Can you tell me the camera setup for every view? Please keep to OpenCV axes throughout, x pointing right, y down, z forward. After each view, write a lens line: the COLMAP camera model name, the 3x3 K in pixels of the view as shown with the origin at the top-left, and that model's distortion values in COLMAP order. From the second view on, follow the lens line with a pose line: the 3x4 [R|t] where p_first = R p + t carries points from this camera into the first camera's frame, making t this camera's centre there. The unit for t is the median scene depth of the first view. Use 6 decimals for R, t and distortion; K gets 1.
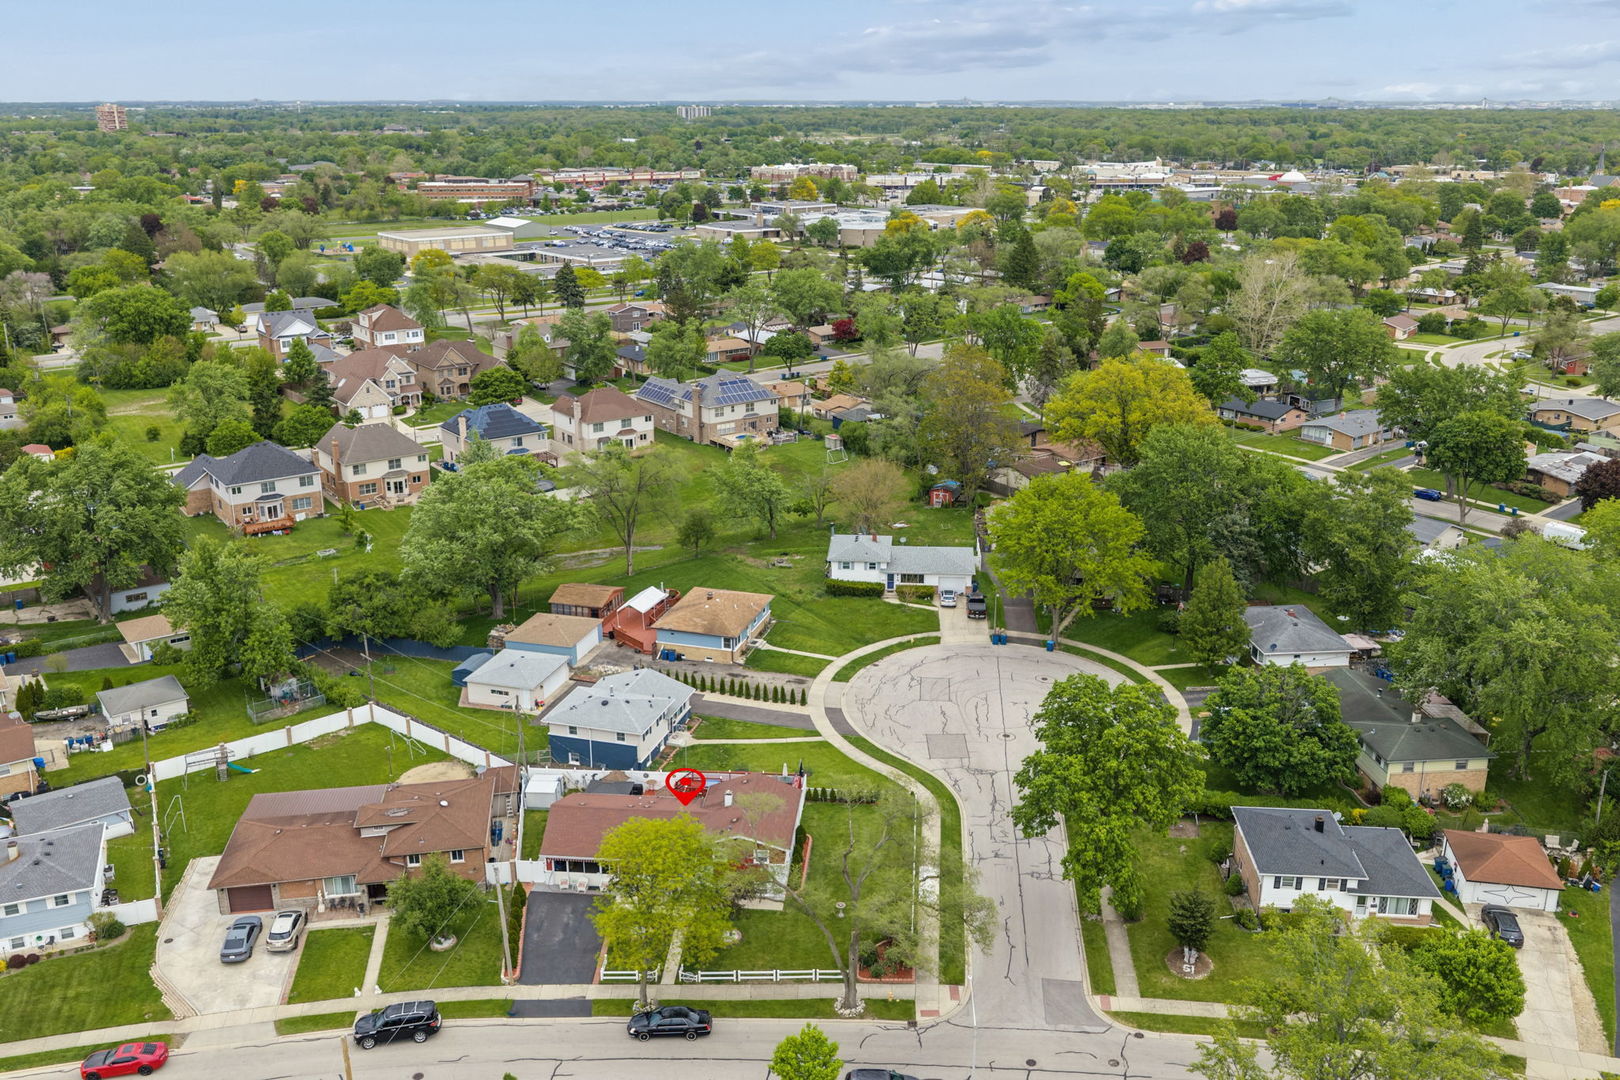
lens RADIAL K [[1328.4, 0, 811.0], [0, 1328.4, 542.4], [0, 0, 1]] dist [0.018437, -0.035711]
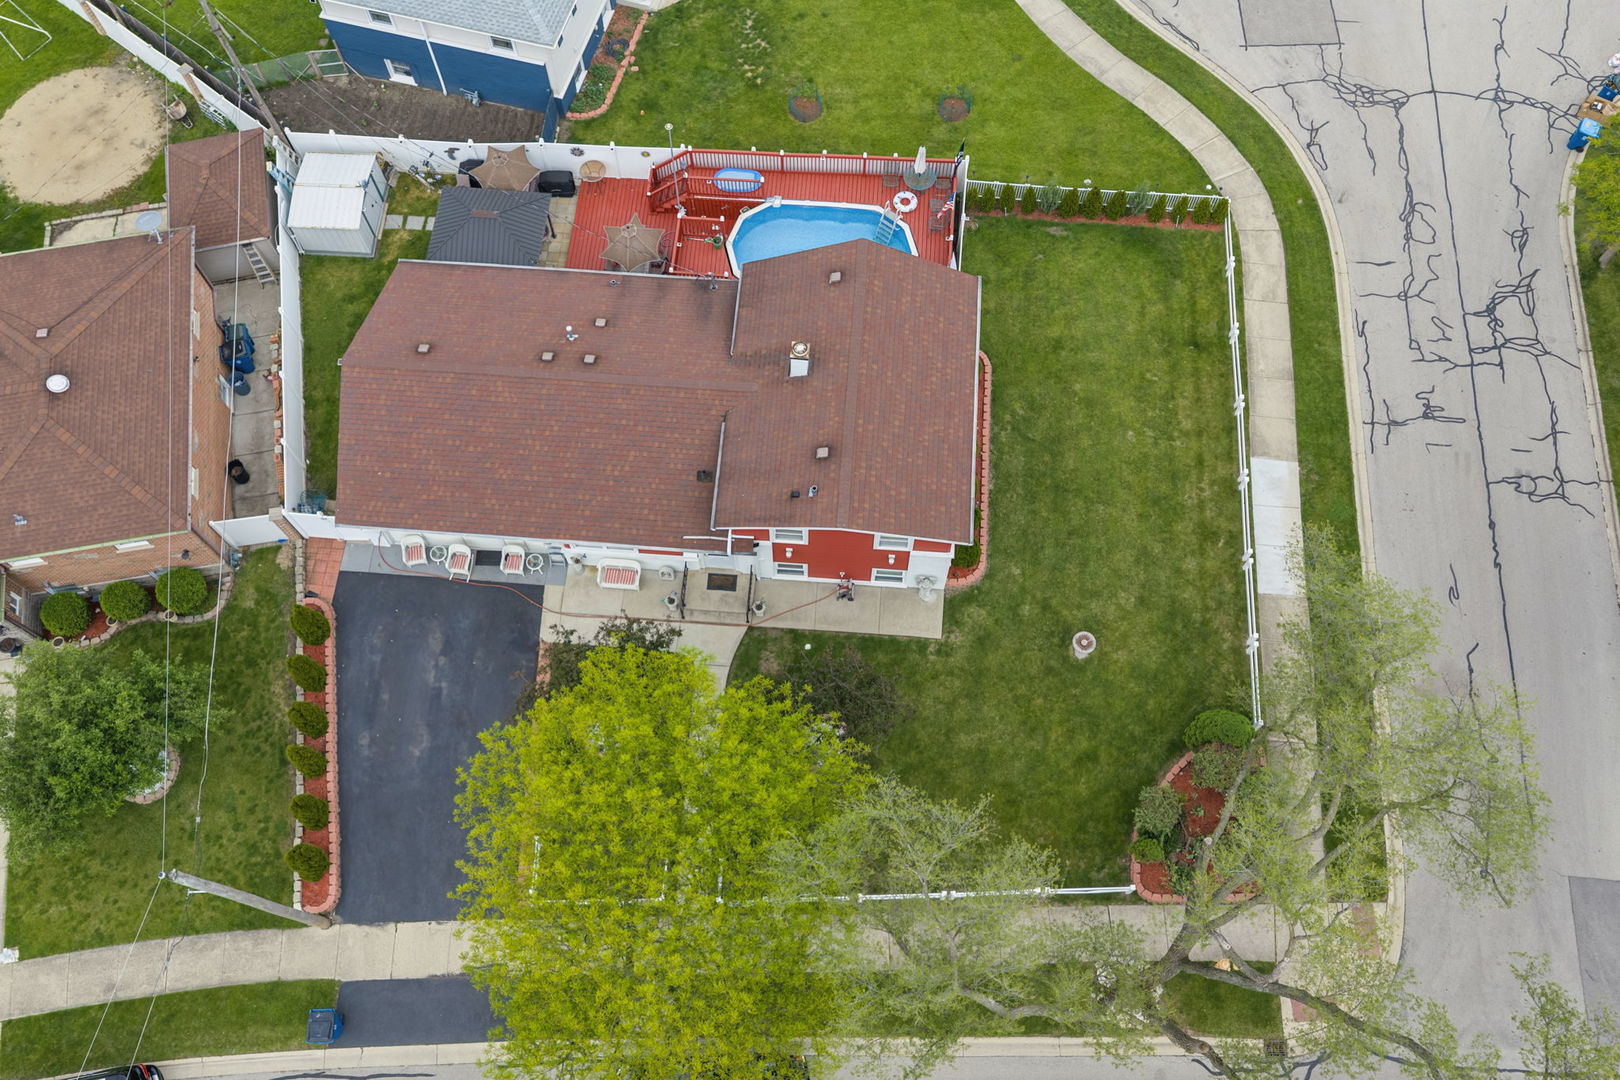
lens RADIAL K [[1328.4, 0, 812.5], [0, 1328.4, 534.6], [0, 0, 1]] dist [0.018437, -0.035711]
pose [[0.999899, -0.013937, 0.002683, -0.044415], [0.007343, 0.669748, 0.742553, -0.041863], [-0.012146, -0.742458, 0.669782, 0.521527]]
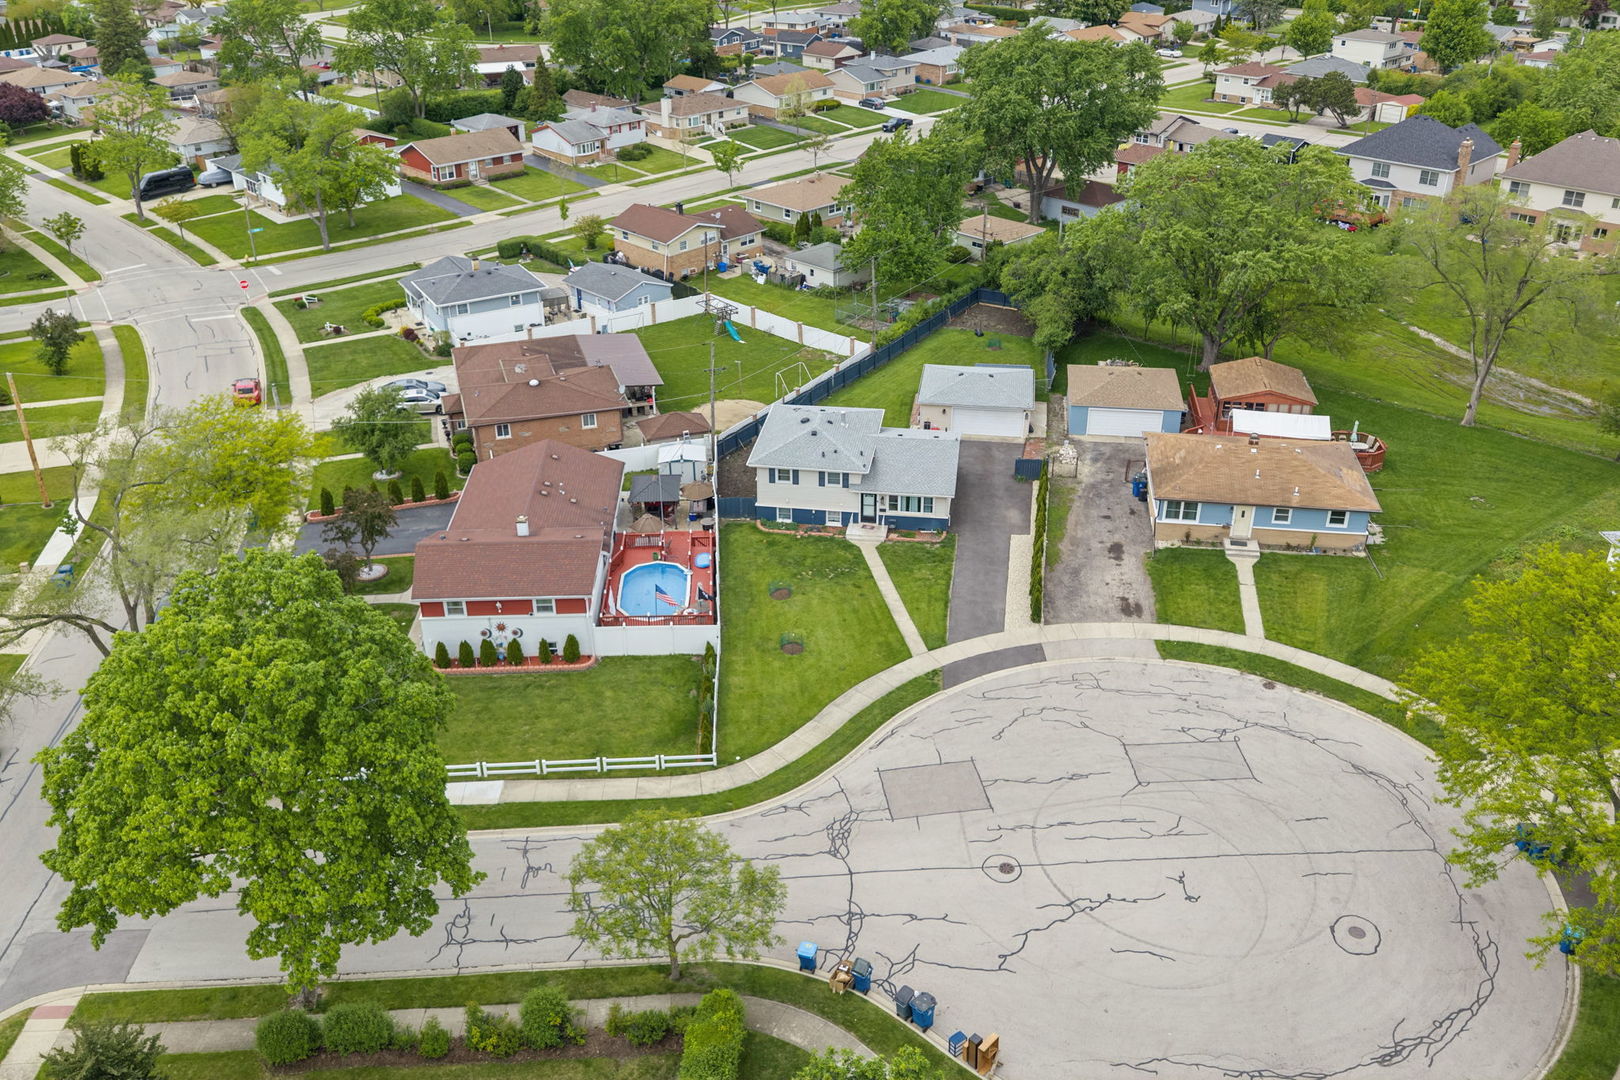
lens RADIAL K [[1328.4, 0, 825.8], [0, 1328.4, 537.7], [0, 0, 1]] dist [0.018437, -0.035711]
pose [[0.143409, 0.472097, -0.869804, 0.427751], [-0.305946, 0.856986, 0.414696, -0.107373], [0.941186, 0.206641, 0.267336, 0.711334]]
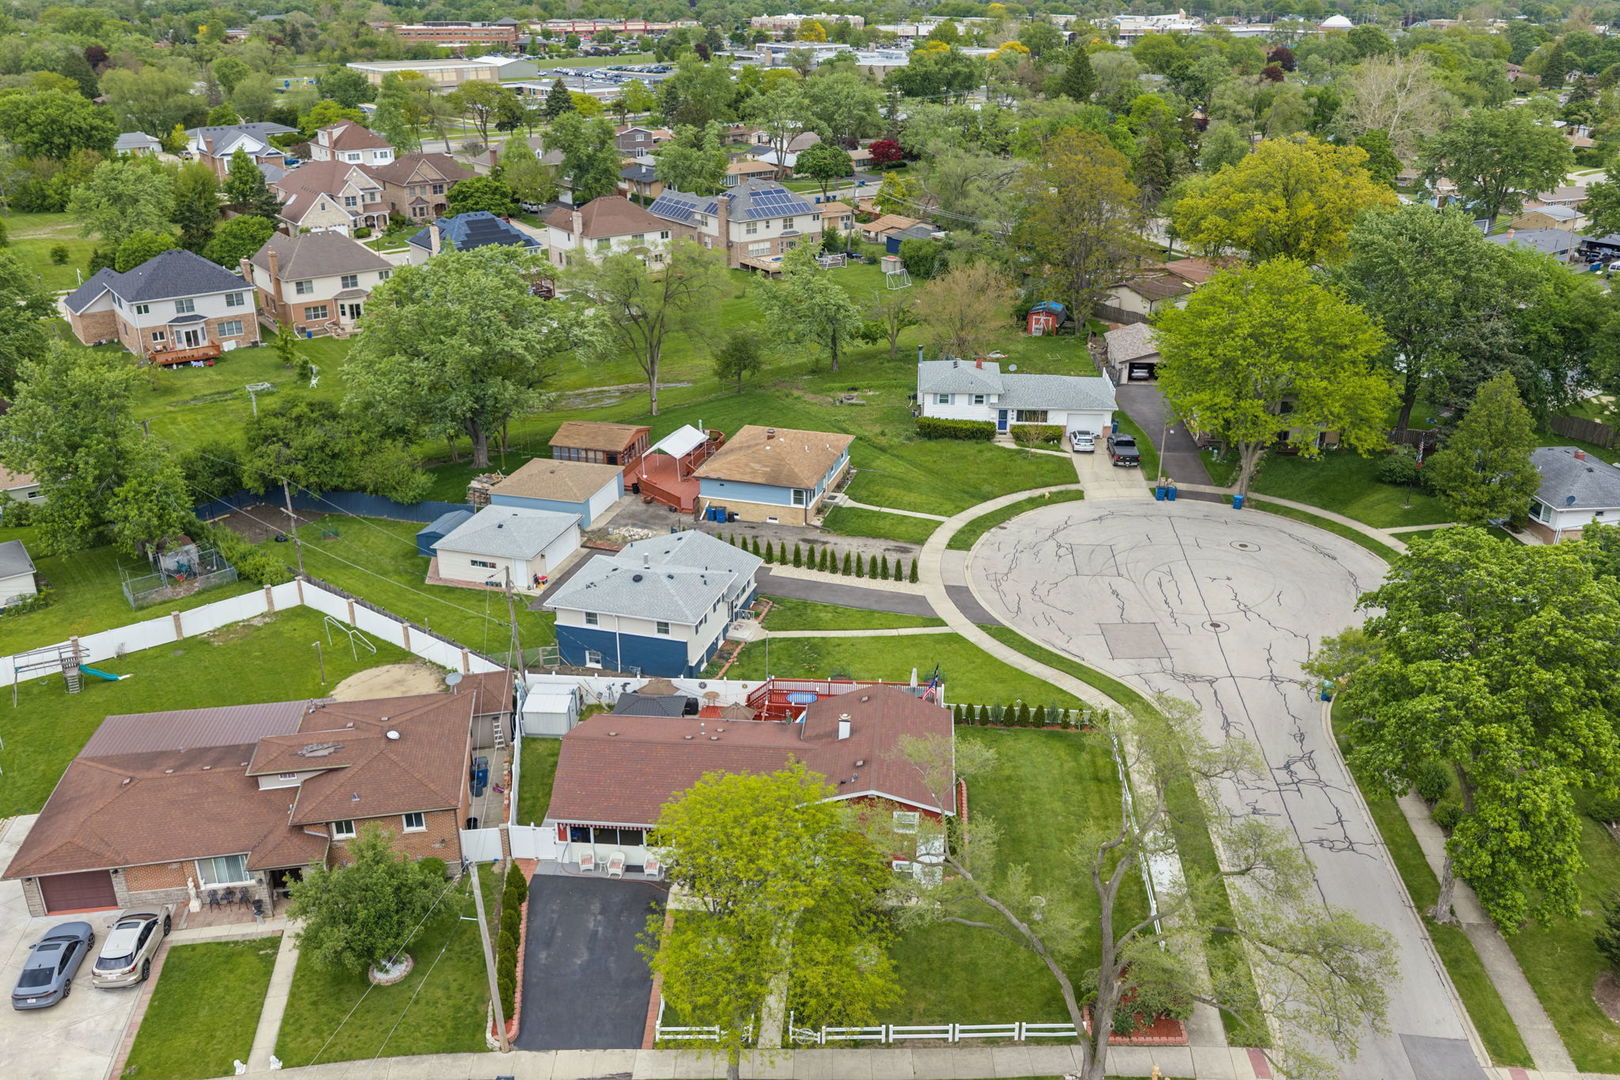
lens RADIAL K [[1328.4, 0, 813.4], [0, 1328.4, 539.8], [0, 0, 1]] dist [0.018437, -0.035711]
pose [[0.999982, -0.000327, 0.006022, -0.059534], [-0.000193, 0.996274, 0.086244, 0.036836], [-0.006027, -0.086244, 0.996256, 0.279981]]
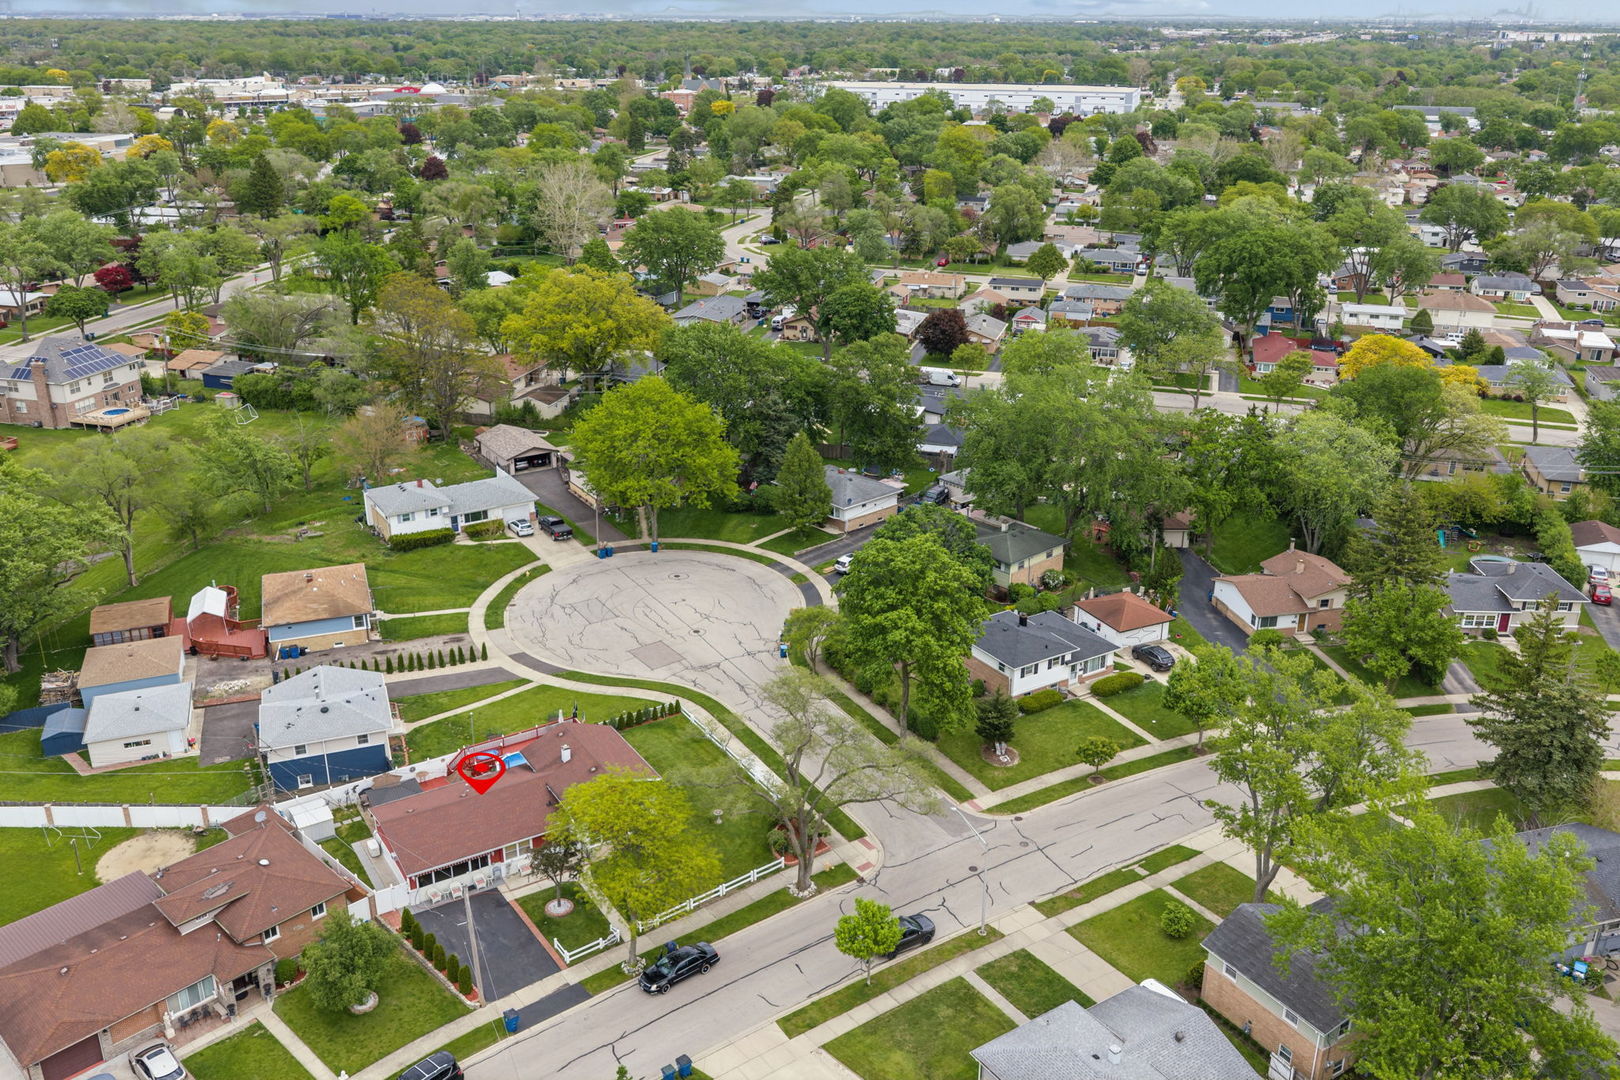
lens RADIAL K [[1328.4, 0, 810.1], [0, 1328.4, 527.2], [0, 0, 1]] dist [0.018437, -0.035711]
pose [[0.798101, -0.212565, 0.563782, -0.315765], [0.184703, 0.976965, 0.106879, -0.026978], [-0.573515, 0.018832, 0.818979, 0.080796]]
